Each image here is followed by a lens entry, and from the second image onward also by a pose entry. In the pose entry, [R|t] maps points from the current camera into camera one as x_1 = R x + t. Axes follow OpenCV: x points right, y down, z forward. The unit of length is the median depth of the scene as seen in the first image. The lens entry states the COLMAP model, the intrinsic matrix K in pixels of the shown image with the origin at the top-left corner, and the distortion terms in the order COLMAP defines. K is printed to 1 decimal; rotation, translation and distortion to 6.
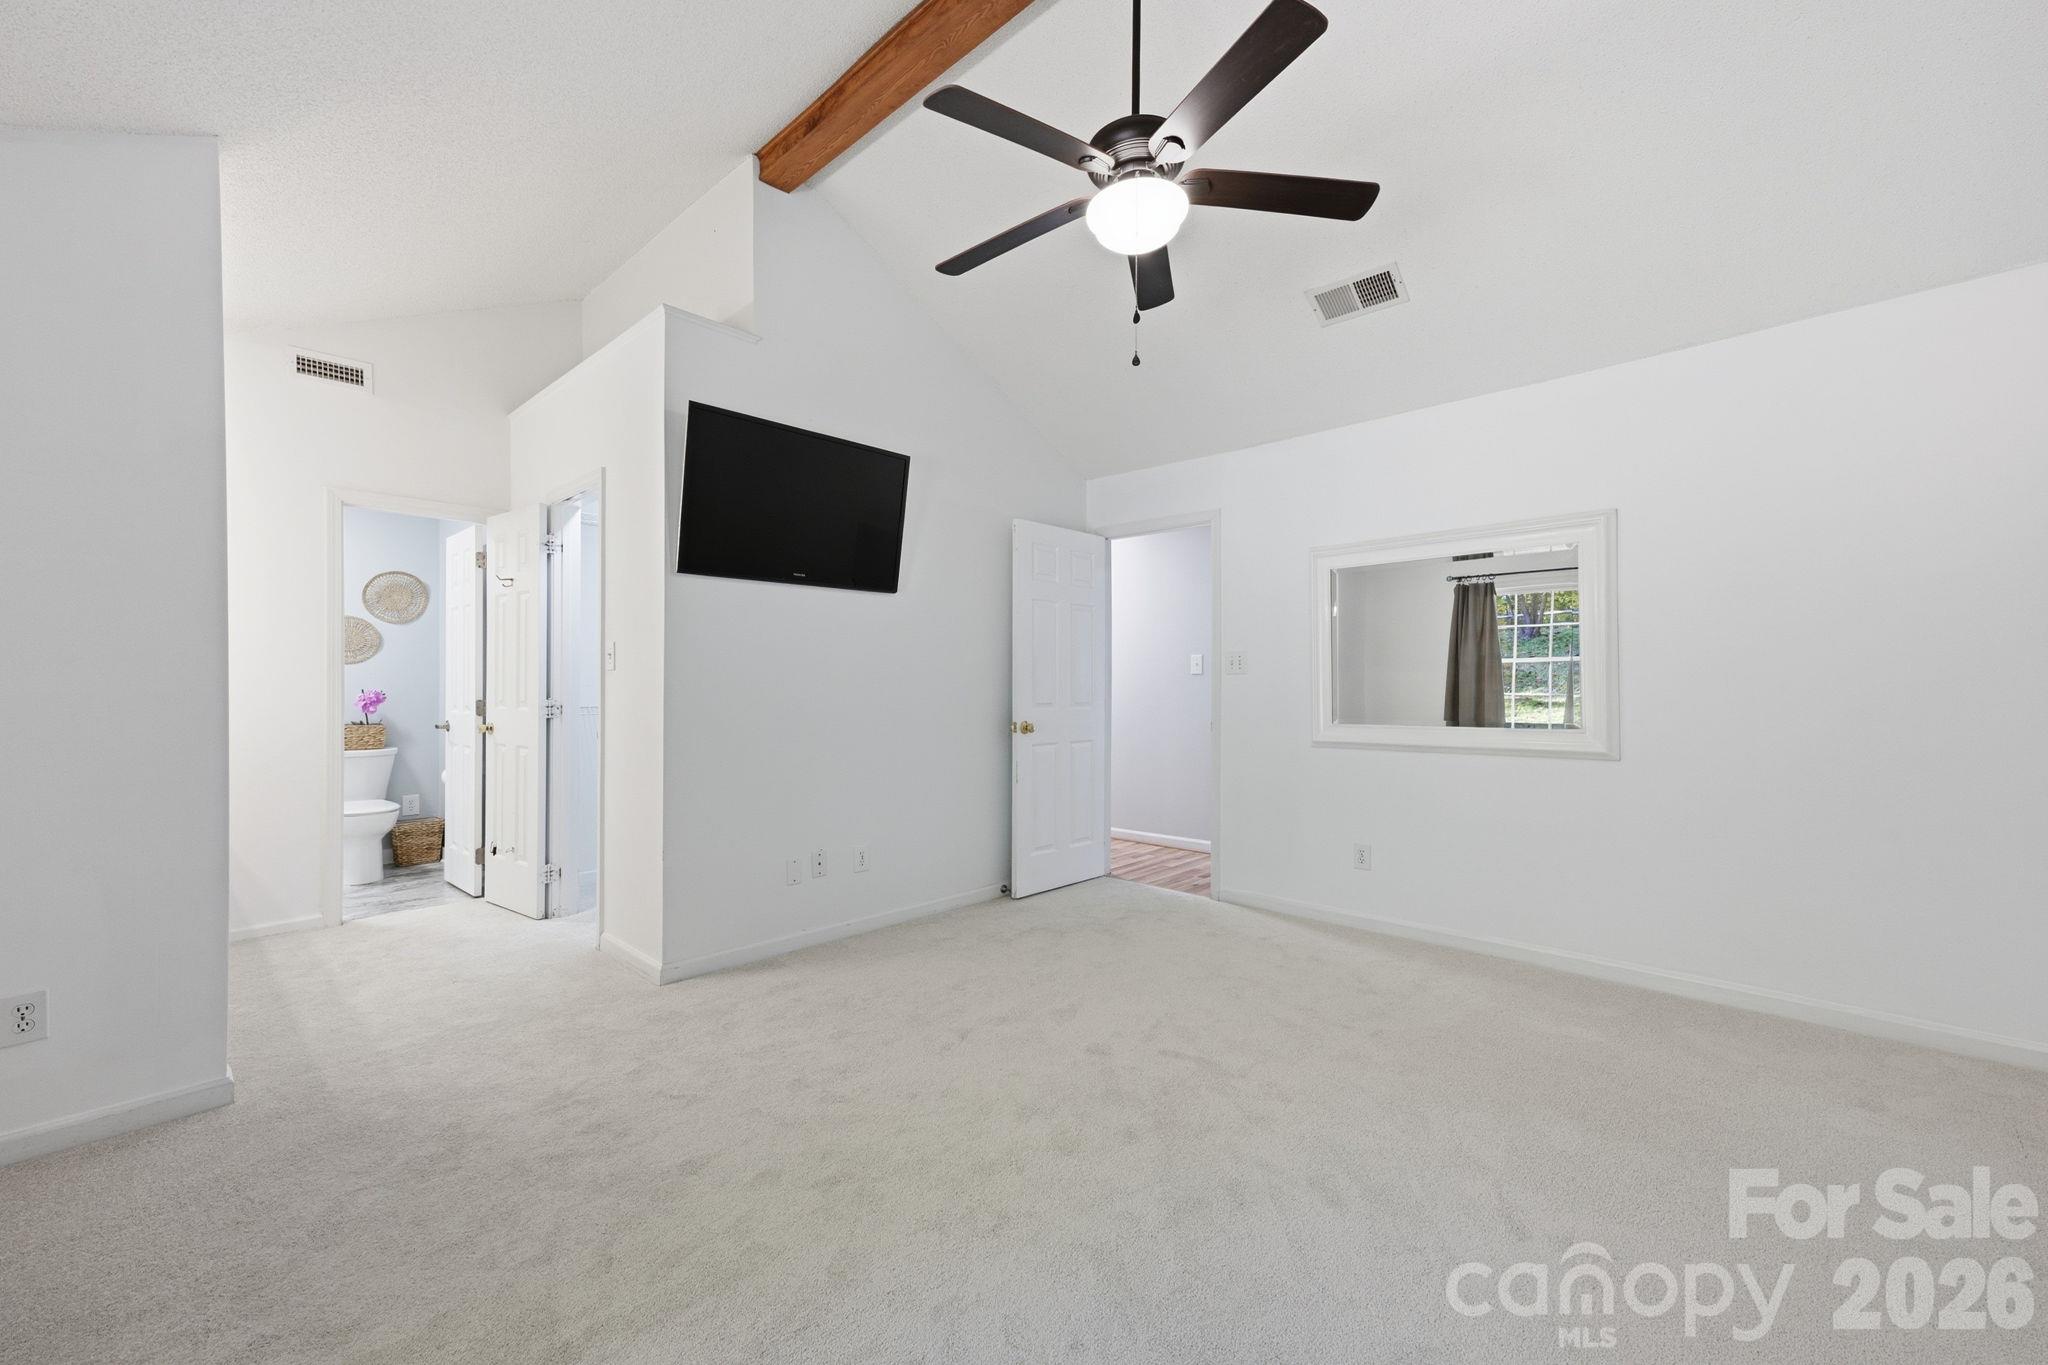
lens RADIAL K [[834.0, 0, 1024.0], [0, 834.0, 682.5], [0, 0, 1]] dist [0.000314, 0.000076]
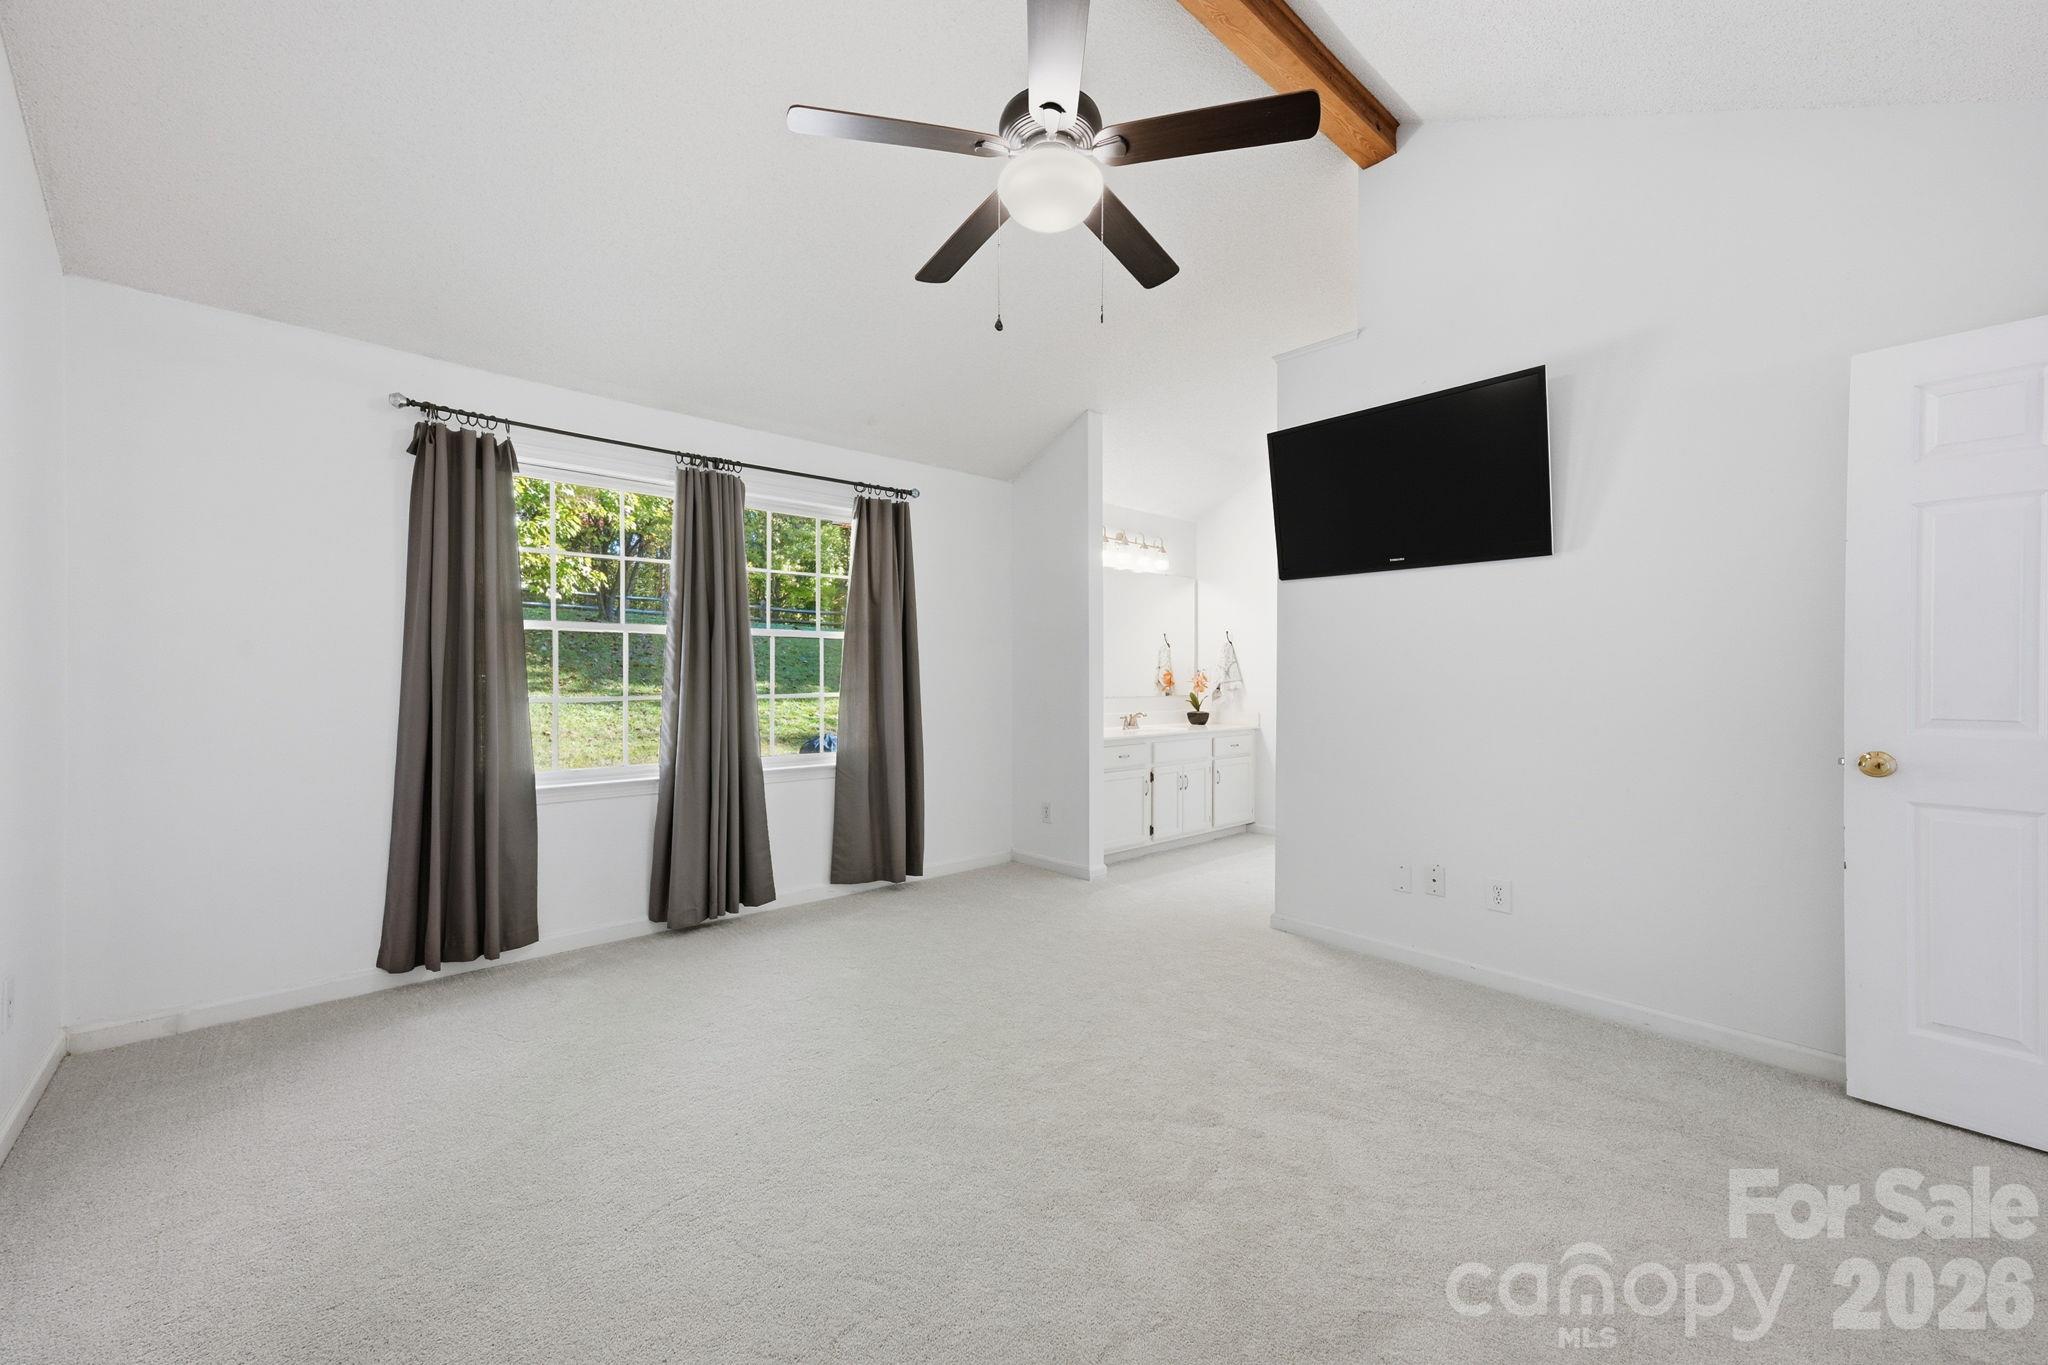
lens RADIAL K [[834.0, 0, 1024.0], [0, 834.0, 682.5], [0, 0, 1]] dist [0.000314, 0.000076]
pose [[-0.105442, 0.004210, -0.994417, 0.686274], [-0.011197, 0.999923, 0.005420, 0.008529], [0.994362, 0.011706, -0.105387, 0.673552]]
